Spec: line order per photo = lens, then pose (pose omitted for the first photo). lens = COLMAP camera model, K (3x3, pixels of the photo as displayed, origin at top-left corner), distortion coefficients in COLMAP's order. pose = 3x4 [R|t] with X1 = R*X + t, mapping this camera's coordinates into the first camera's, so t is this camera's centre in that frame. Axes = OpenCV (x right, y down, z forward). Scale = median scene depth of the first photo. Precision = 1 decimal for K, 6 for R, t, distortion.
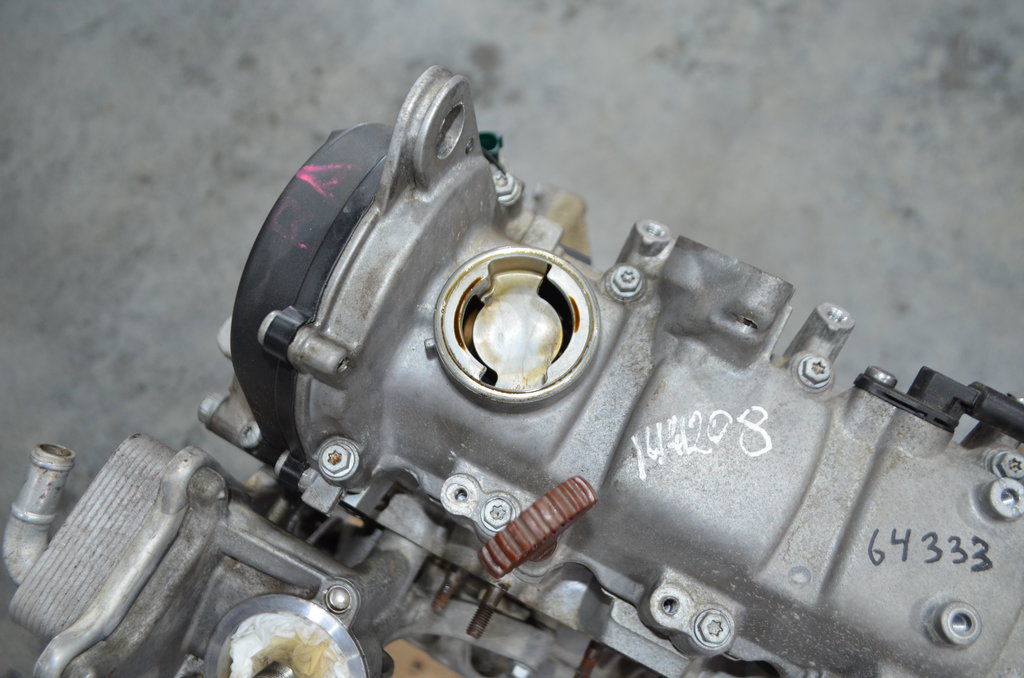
lens RADIAL K [[786.8, 0, 514.9], [0, 786.8, 361.5], [0, 0, 1]] dist [-0.081536, 0.012704]
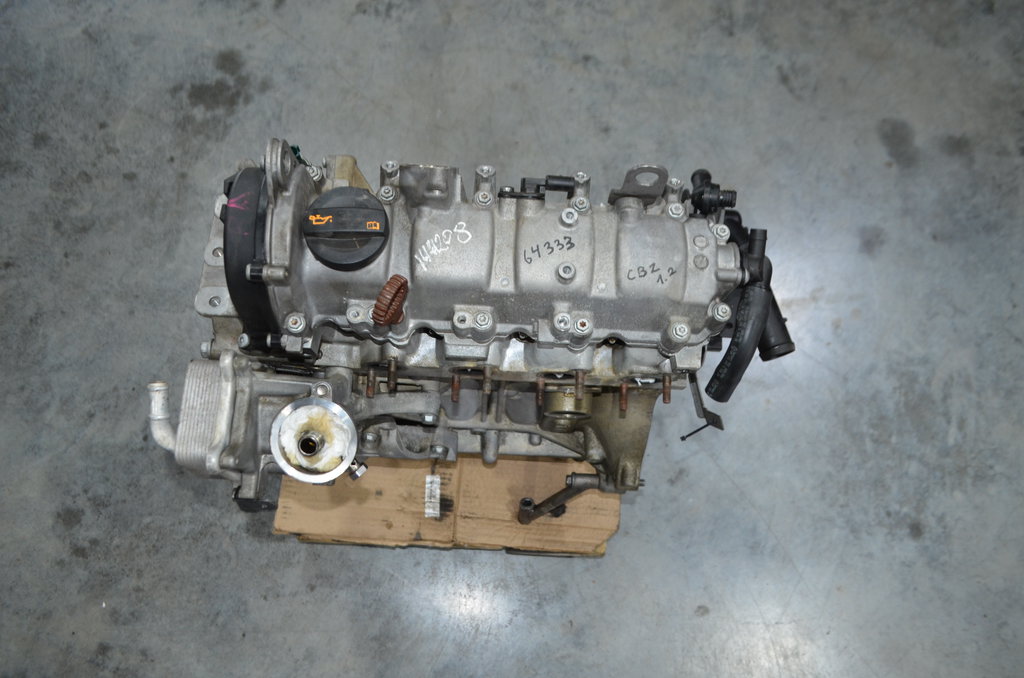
lens RADIAL K [[833.2, 0, 512.9], [0, 833.2, 342.1], [0, 0, 1]] dist [-0.076705, 0.006384]
pose [[0.899467, -0.407556, 0.157664, -0.074915], [0.394558, 0.912516, 0.107885, 0.171694], [-0.187840, -0.034831, 0.981582, -1.396678]]
